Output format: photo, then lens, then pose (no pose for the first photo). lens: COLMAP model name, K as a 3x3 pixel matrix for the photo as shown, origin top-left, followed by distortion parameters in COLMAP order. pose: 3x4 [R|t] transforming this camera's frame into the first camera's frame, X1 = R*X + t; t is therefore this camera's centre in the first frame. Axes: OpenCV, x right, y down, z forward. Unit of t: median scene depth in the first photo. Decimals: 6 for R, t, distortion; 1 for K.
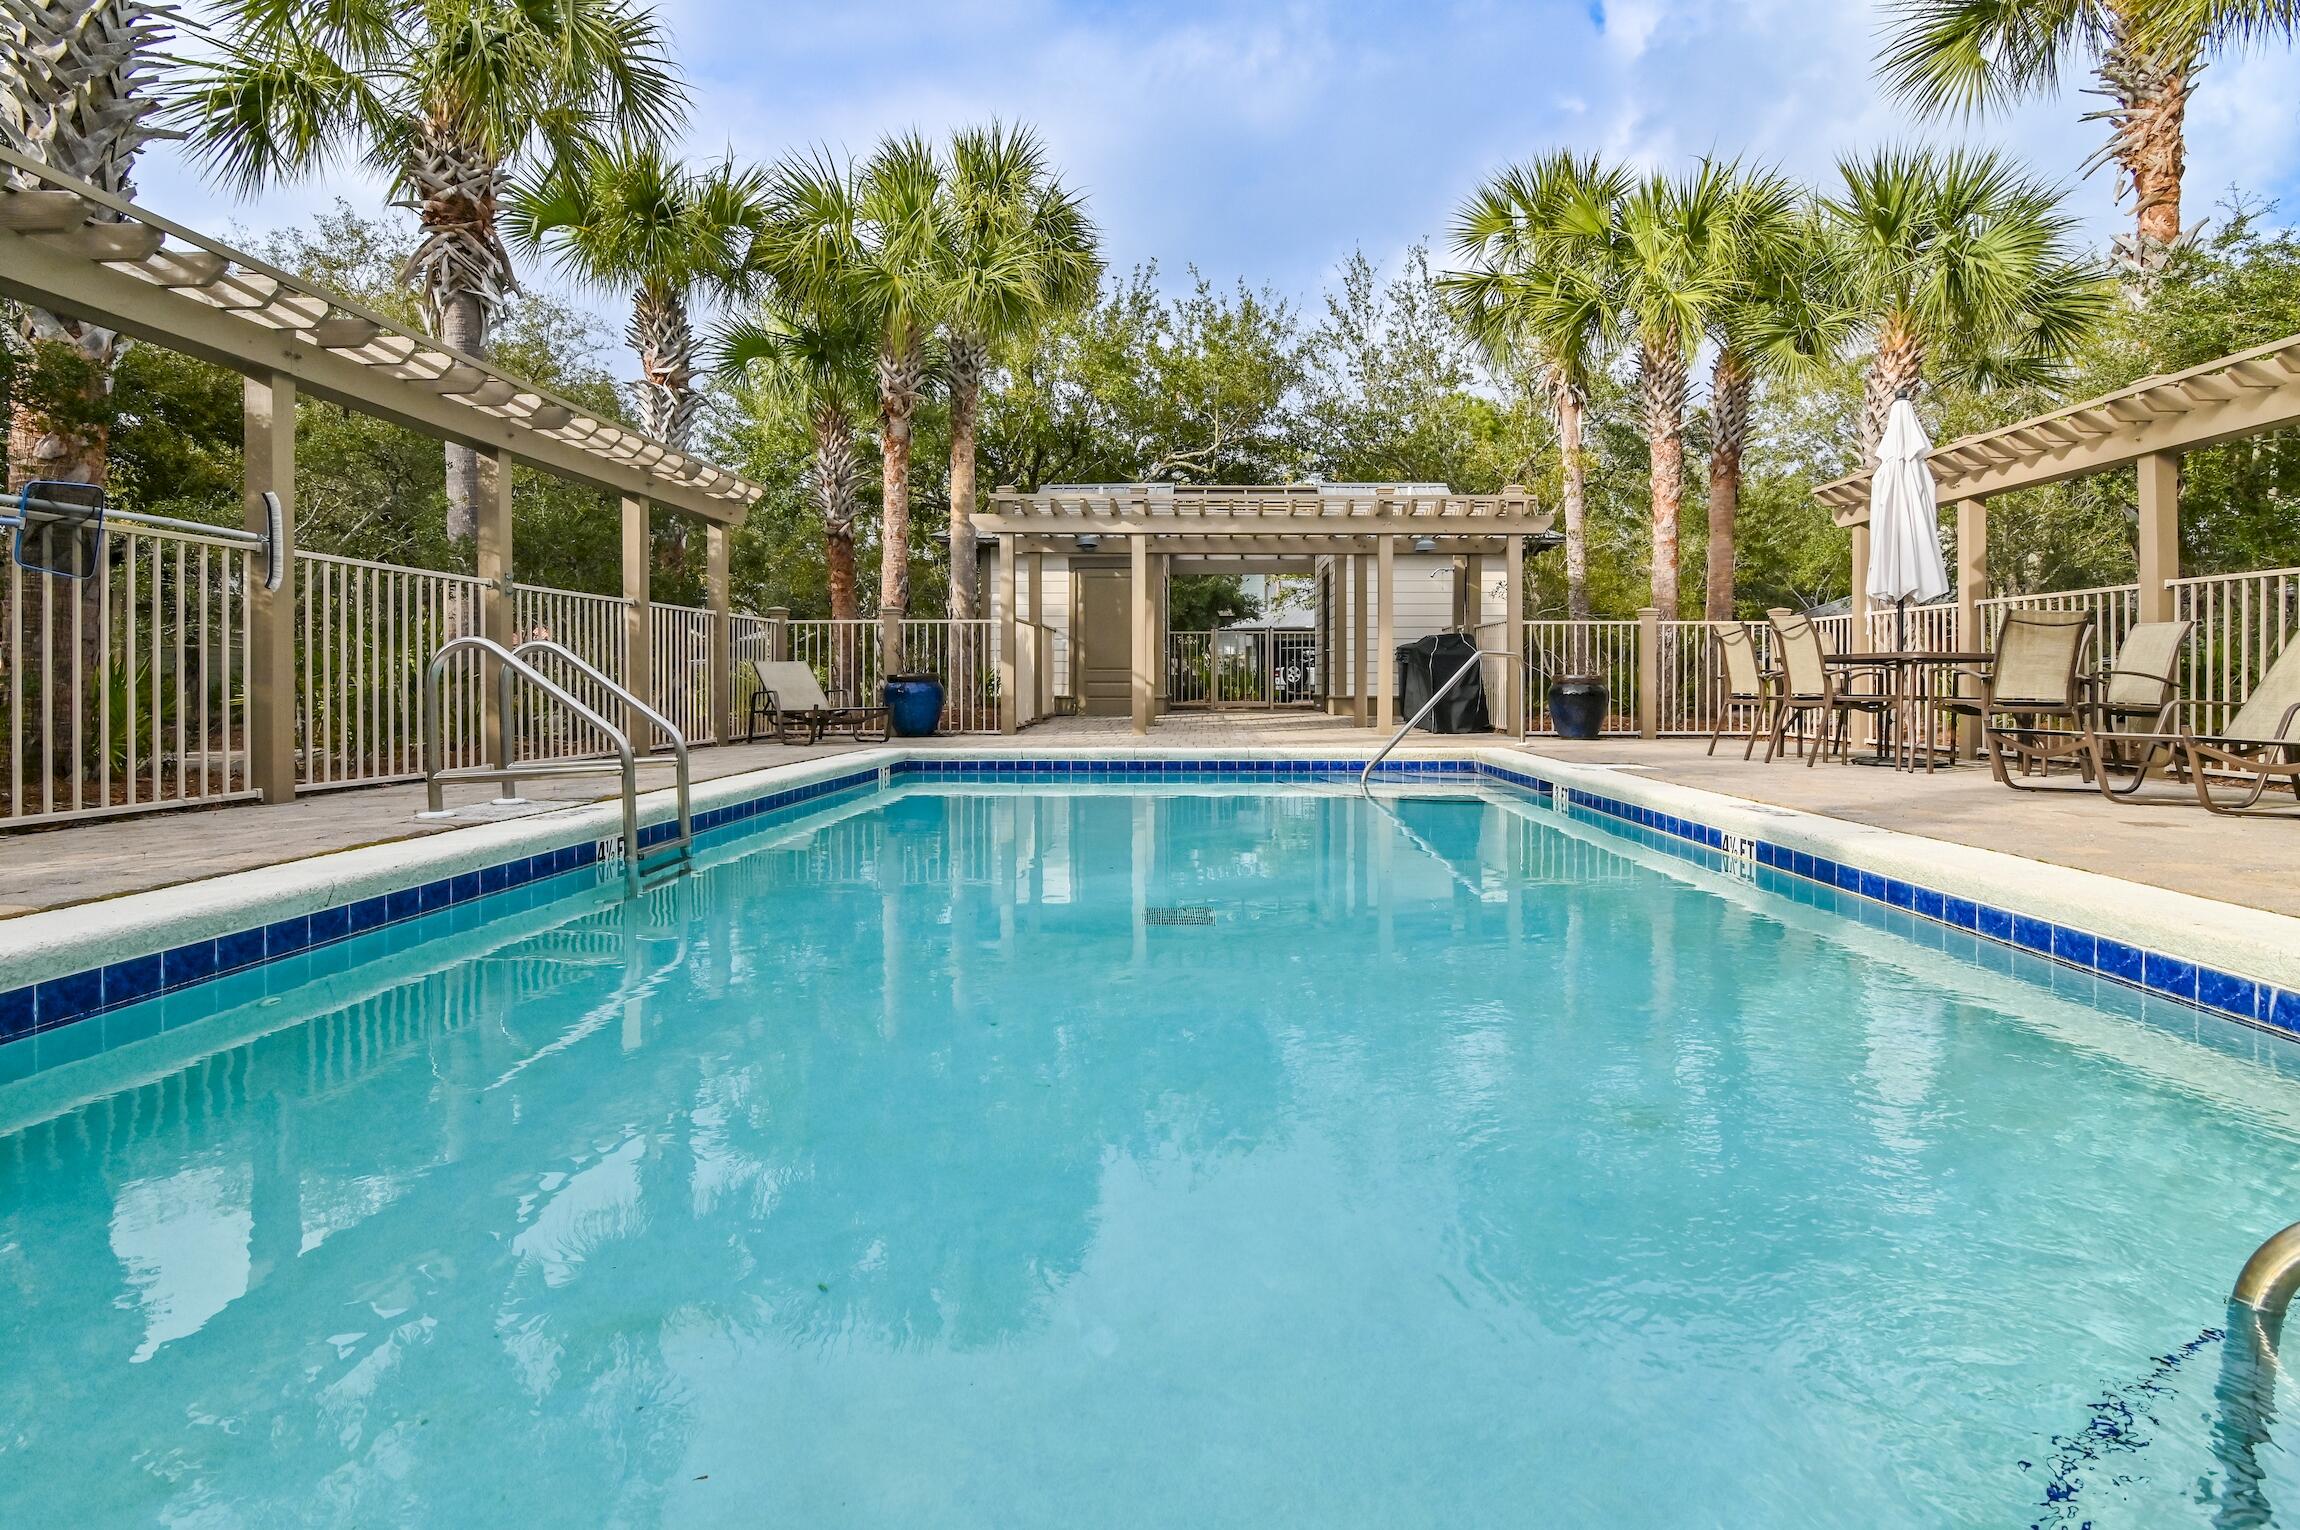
lens RADIAL K [[1159.3, 0, 1185.4], [0, 1159.3, 696.7], [0, 0, 1]] dist [-0.022853, 0.000193]
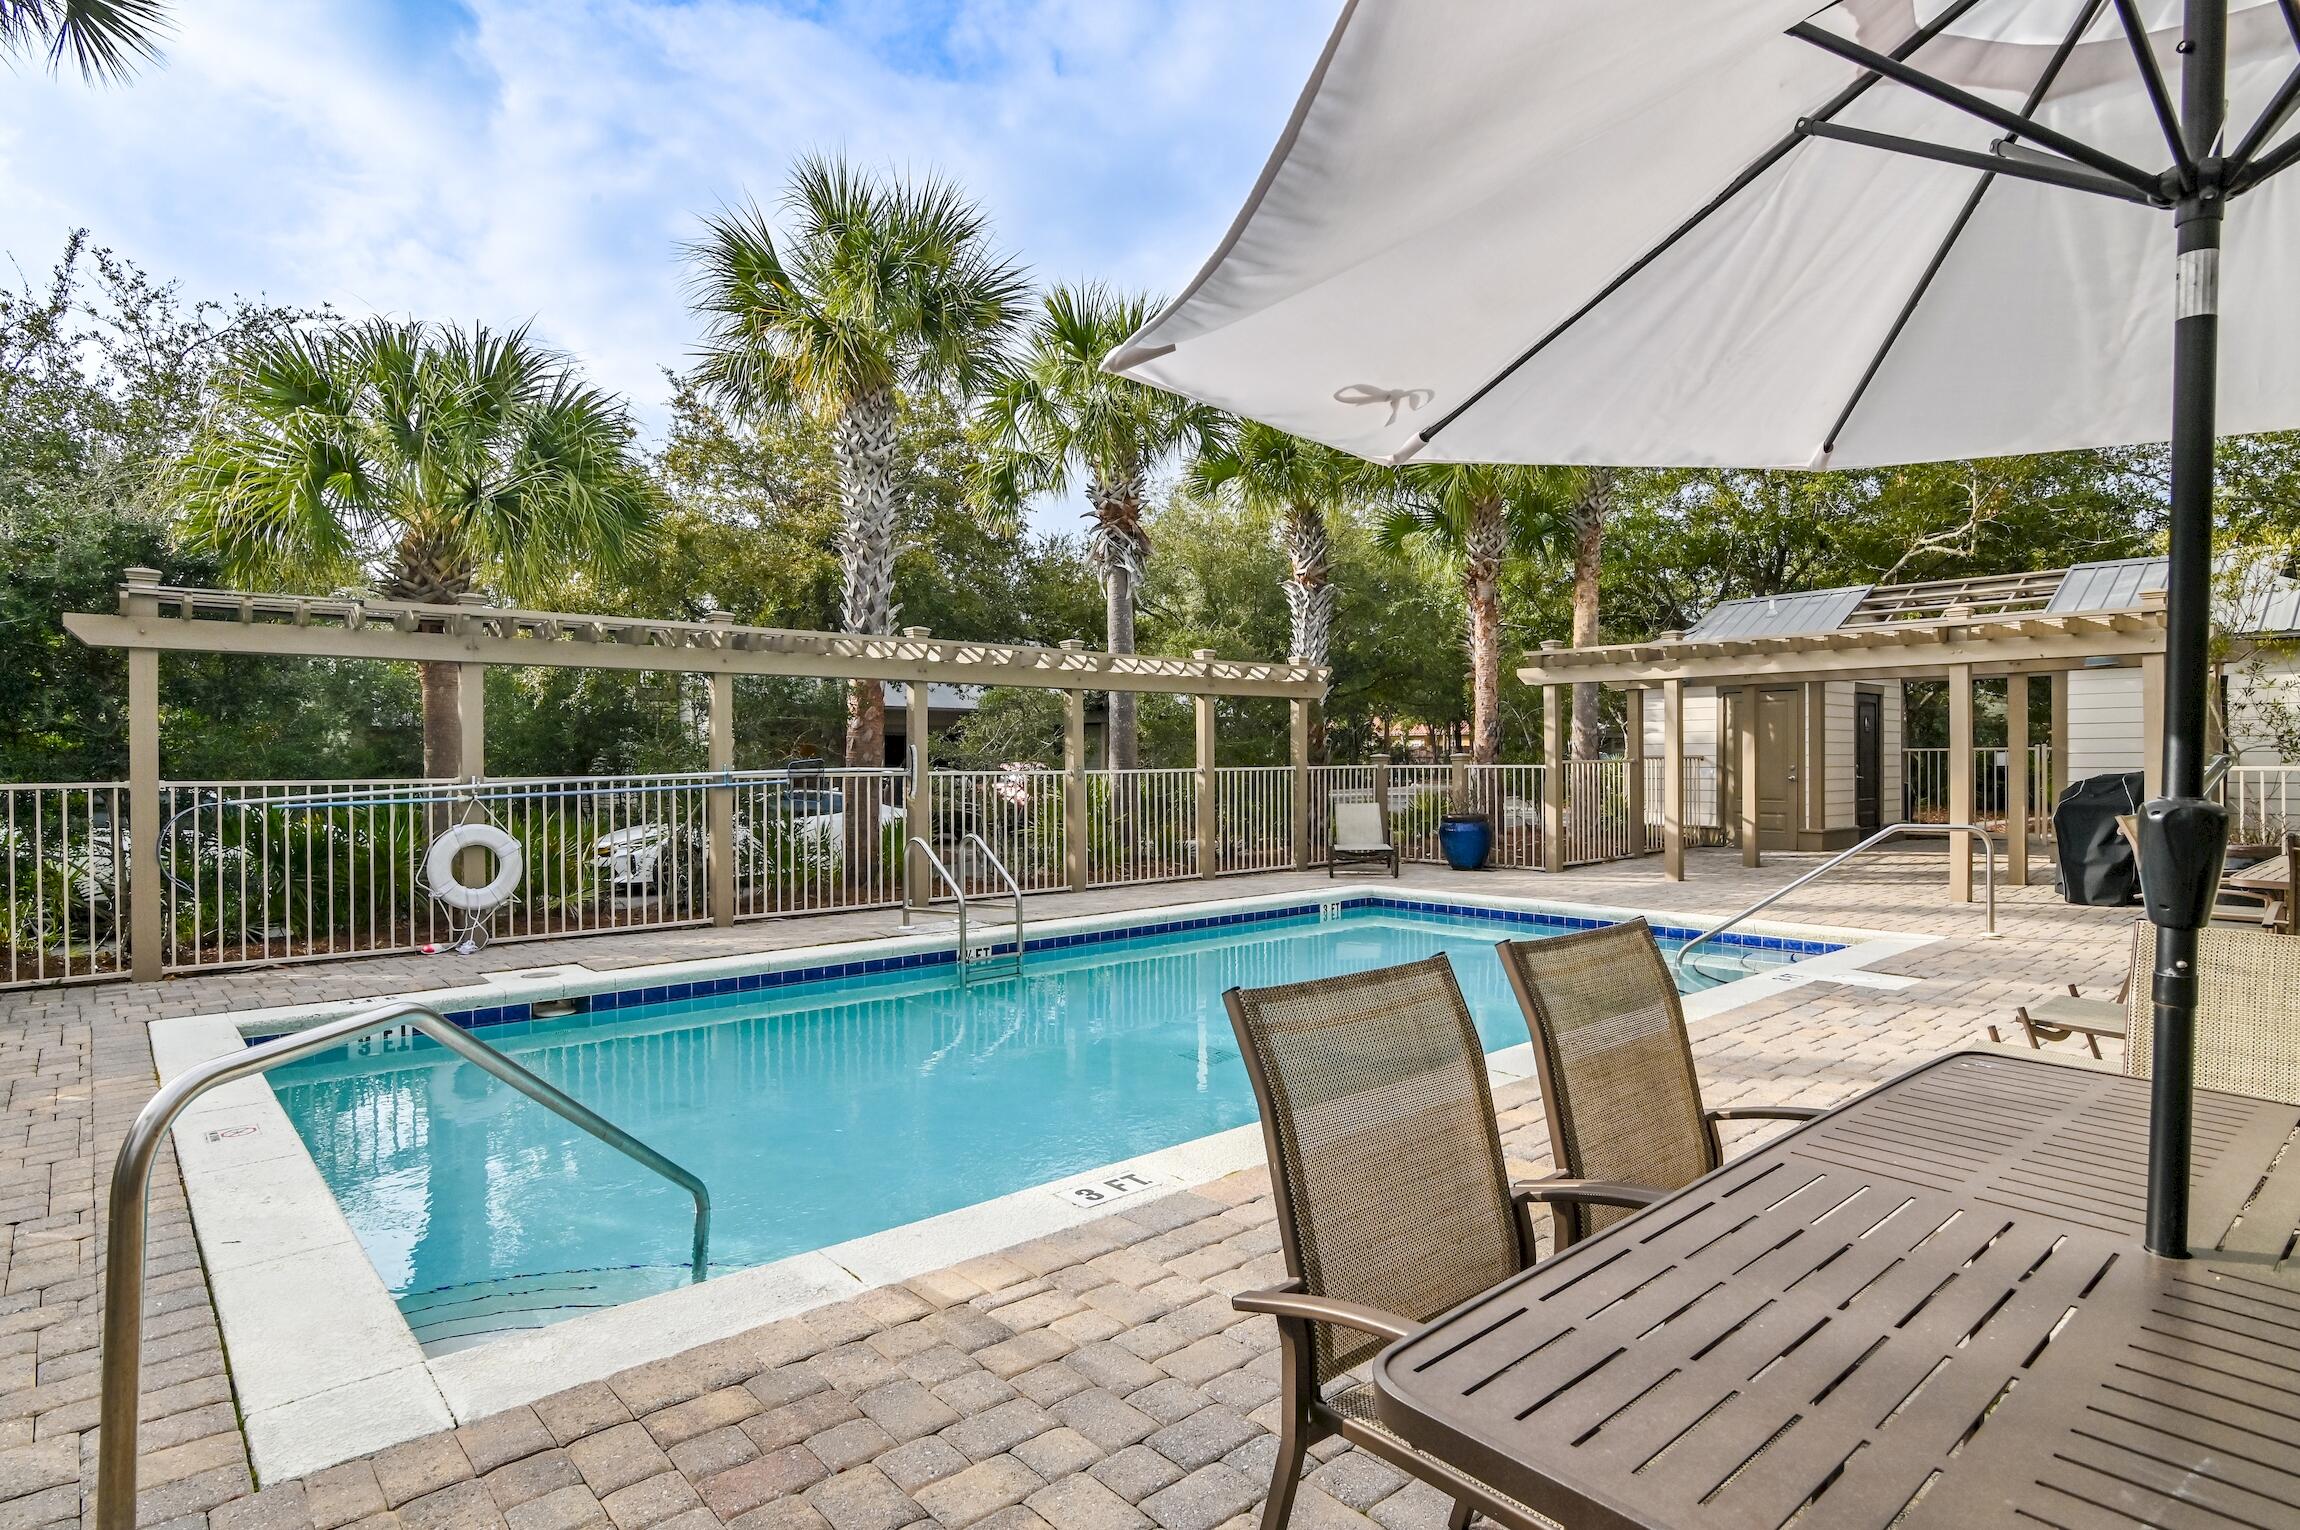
lens RADIAL K [[1213.3, 0, 1150.0], [0, 1213.3, 765.0], [0, 0, 1]] dist [-0.002557, -0.000224]
pose [[0.671075, 0.002371, -0.741385, 0.555953], [-0.003431, 0.999994, 0.000092, -0.084686], [0.741381, 0.002482, 0.671080, -0.040191]]
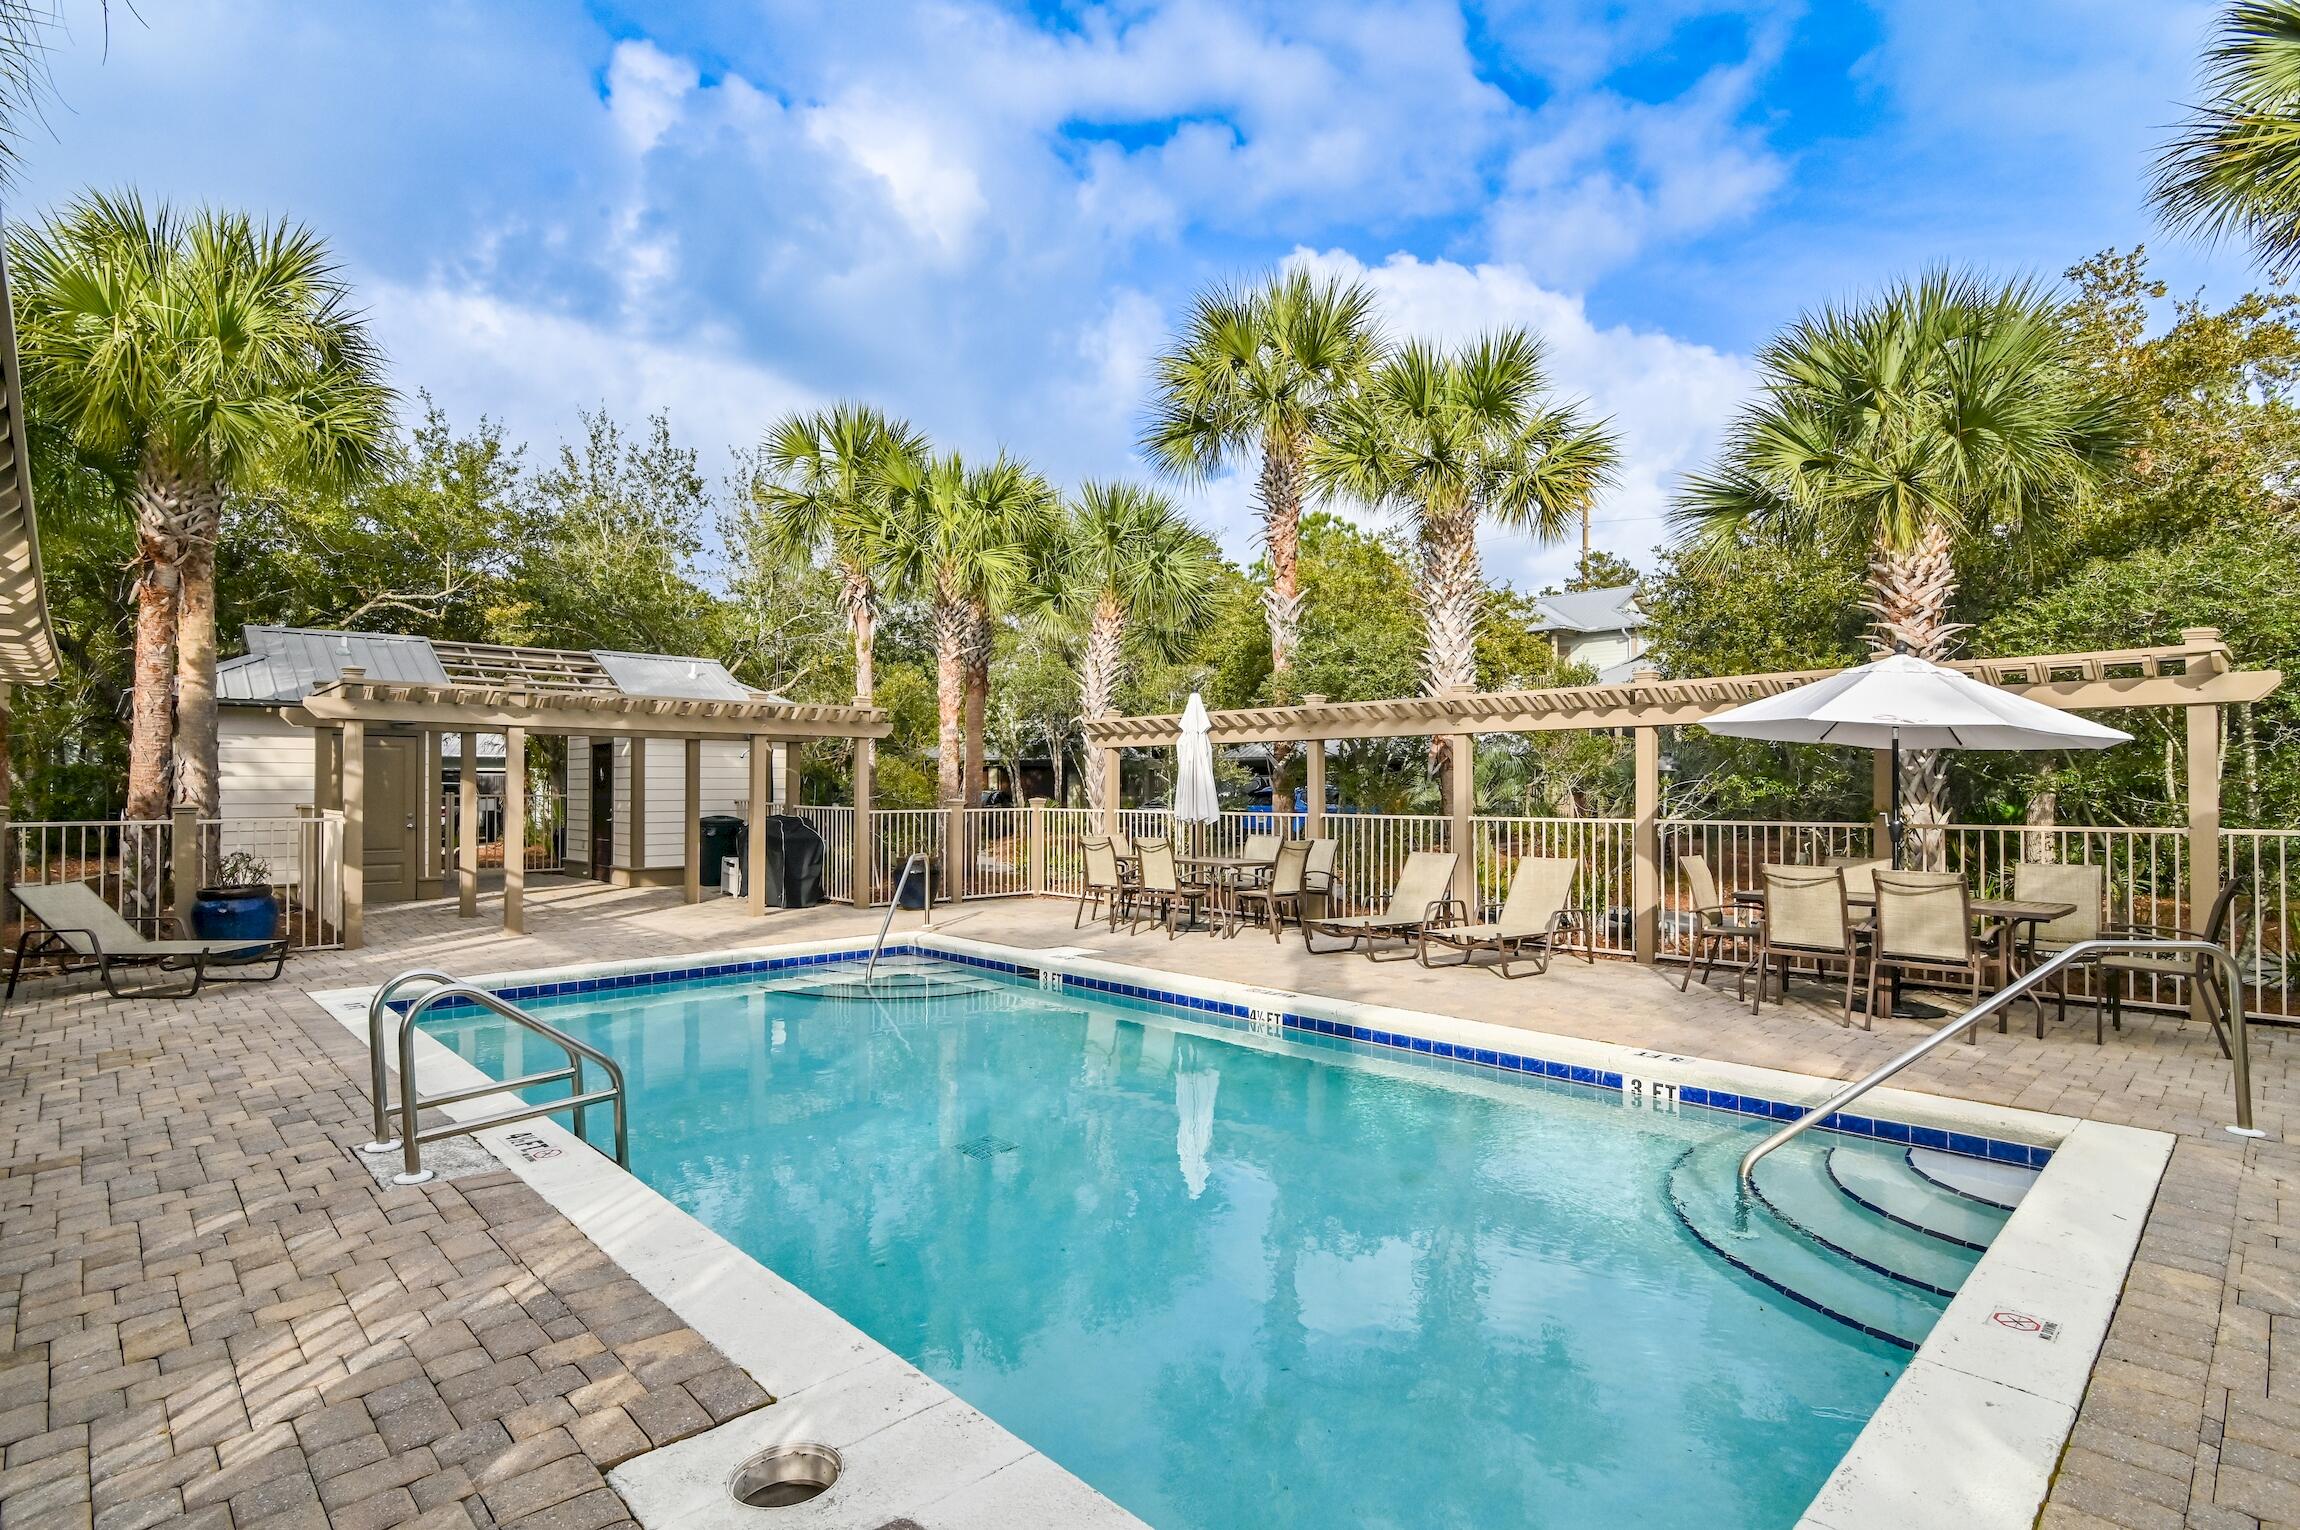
lens RADIAL K [[1138.1, 0, 1150.0], [0, 1138.1, 765.0], [0, 0, 1]] dist [-0.020215, -0.000042]
pose [[0.717561, 0.013396, 0.696367, -0.407188], [0.010266, 0.999503, -0.029806, -0.096420], [-0.696420, 0.028537, 0.717067, -0.046710]]
